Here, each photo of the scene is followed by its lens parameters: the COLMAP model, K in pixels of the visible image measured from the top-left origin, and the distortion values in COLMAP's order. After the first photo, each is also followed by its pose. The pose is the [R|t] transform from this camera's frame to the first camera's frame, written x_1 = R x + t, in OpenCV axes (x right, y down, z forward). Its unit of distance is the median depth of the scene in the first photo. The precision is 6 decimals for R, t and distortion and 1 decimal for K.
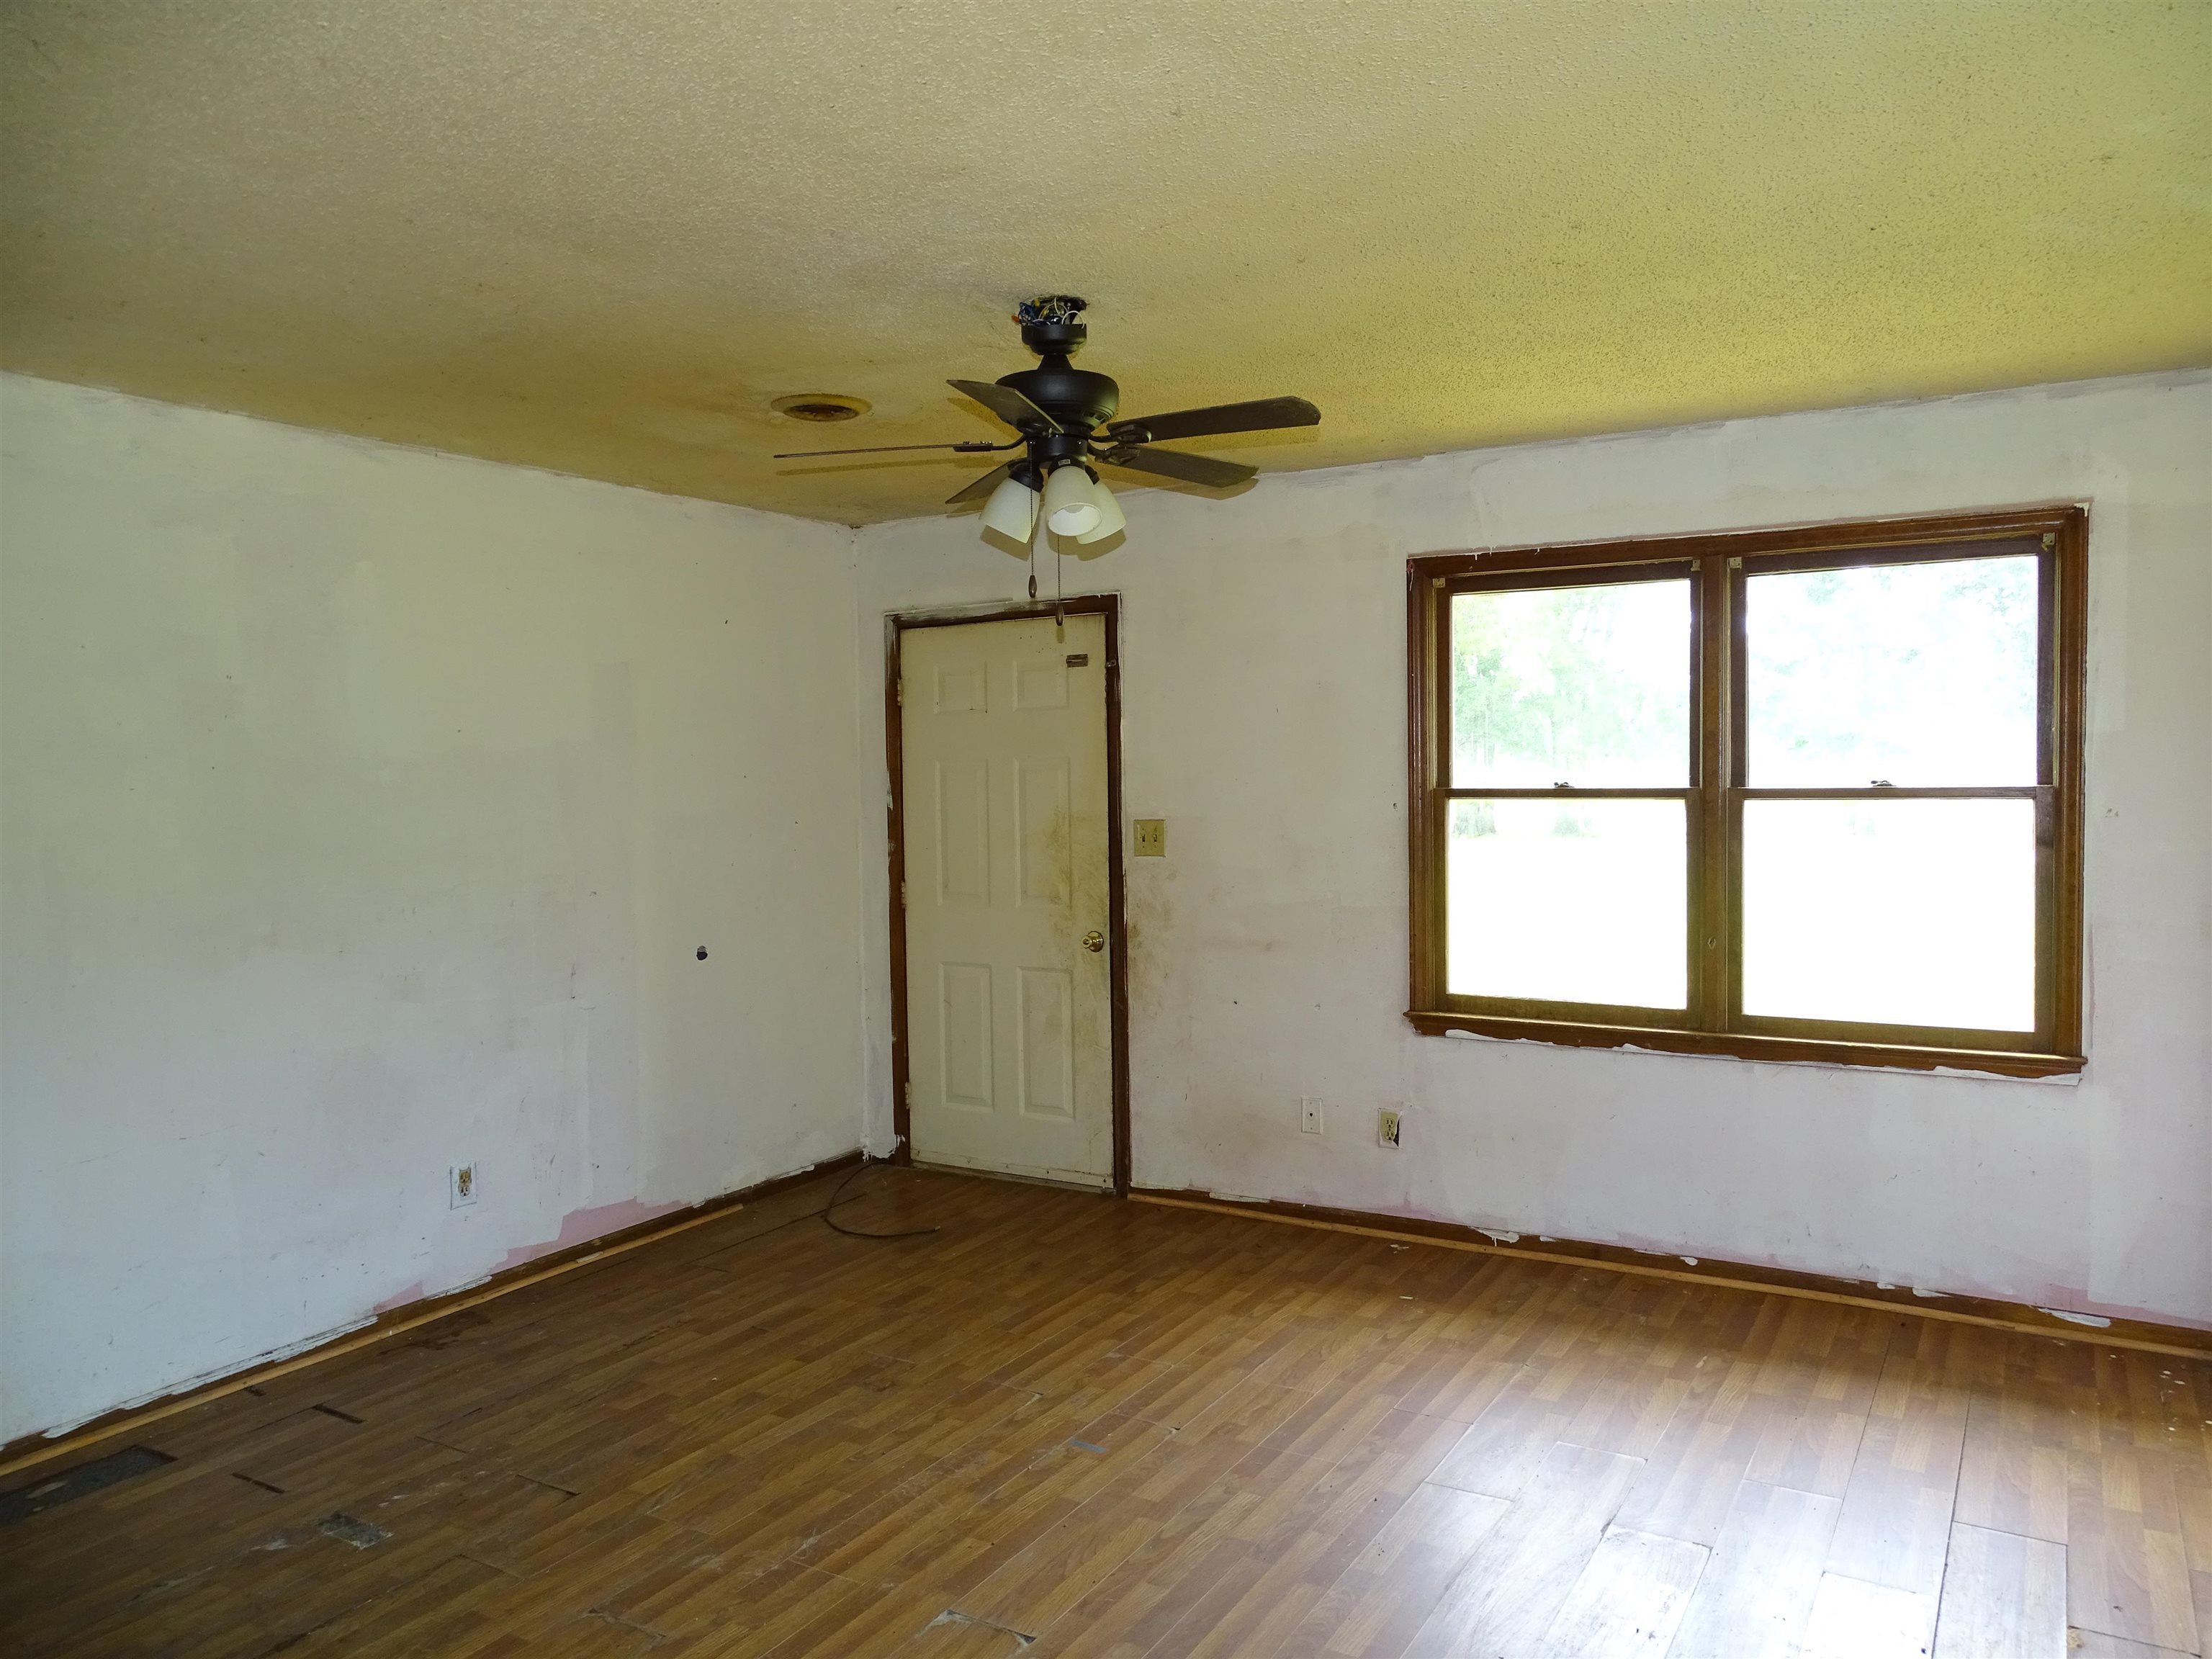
lens RADIAL K [[1555.2, 0, 1106.0], [0, 1555.2, 829.5], [0, 0, 1]] dist [0.001627, -0.016922]
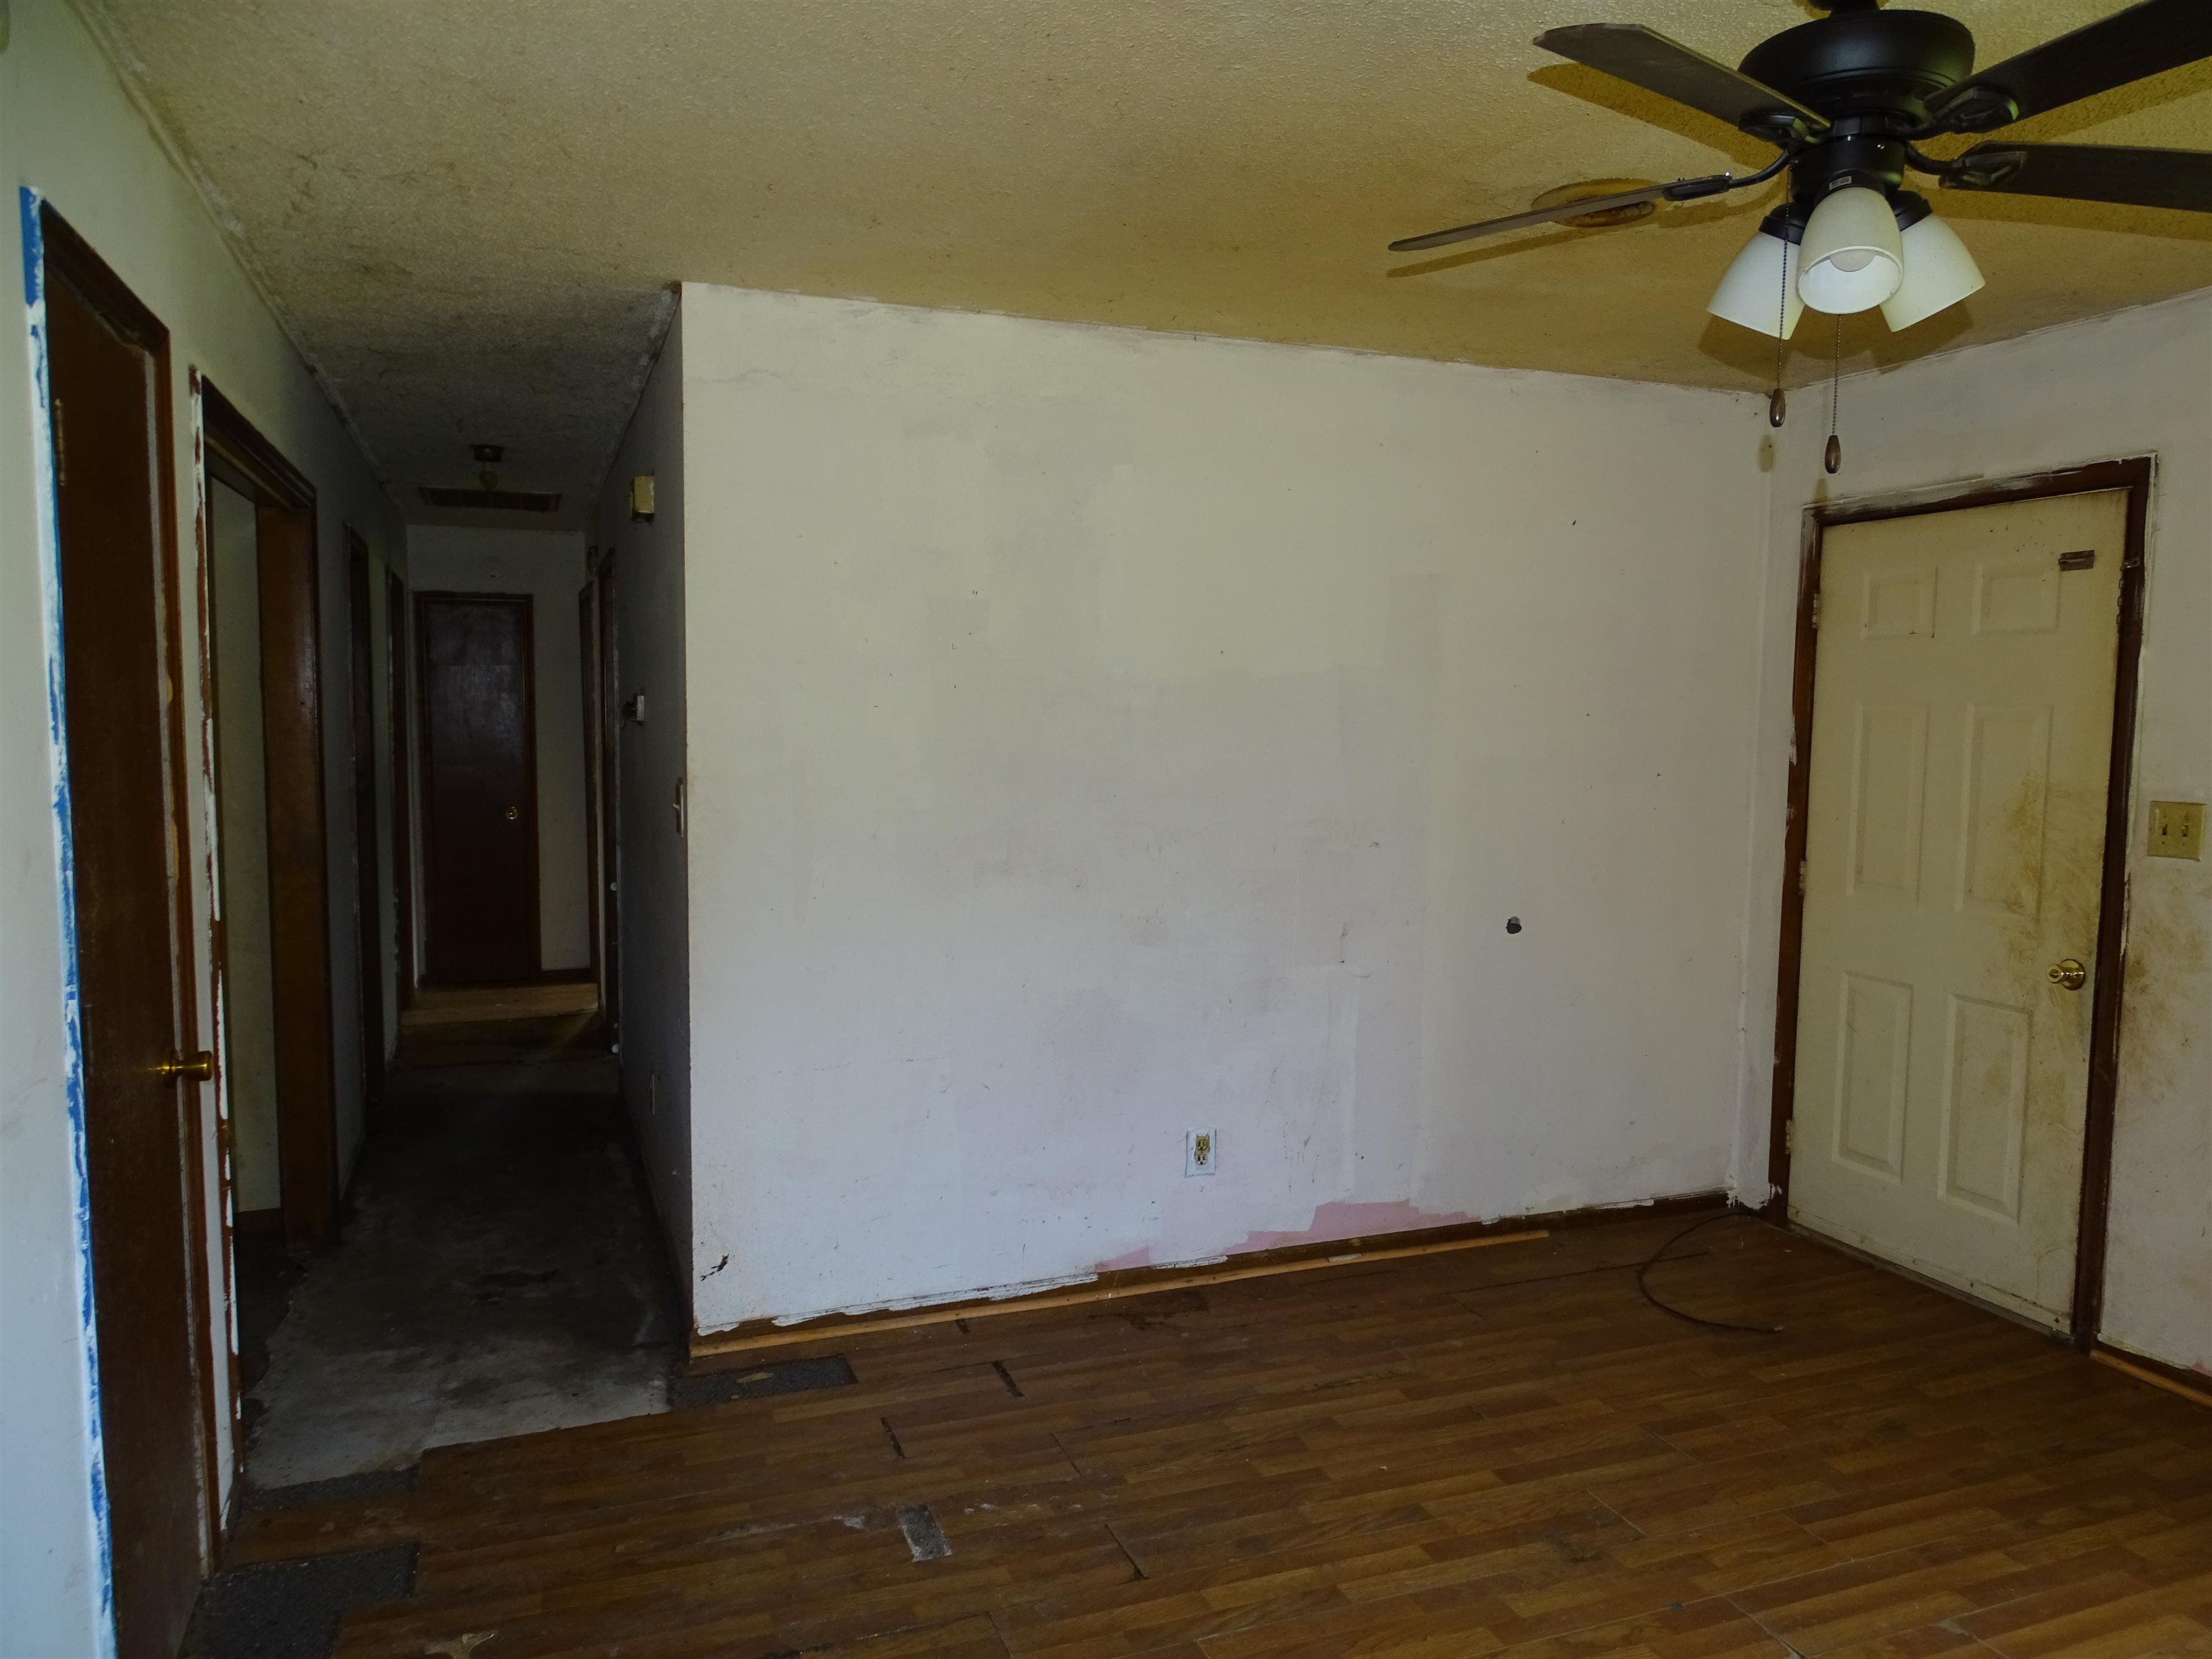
lens RADIAL K [[1555.2, 0, 1106.0], [0, 1555.2, 829.5], [0, 0, 1]] dist [0.001627, -0.016922]
pose [[0.789163, 0.078831, -0.609104, 0.083520], [-0.052997, 0.996770, 0.060340, -0.012339], [0.611894, -0.015338, 0.790791, 0.248267]]
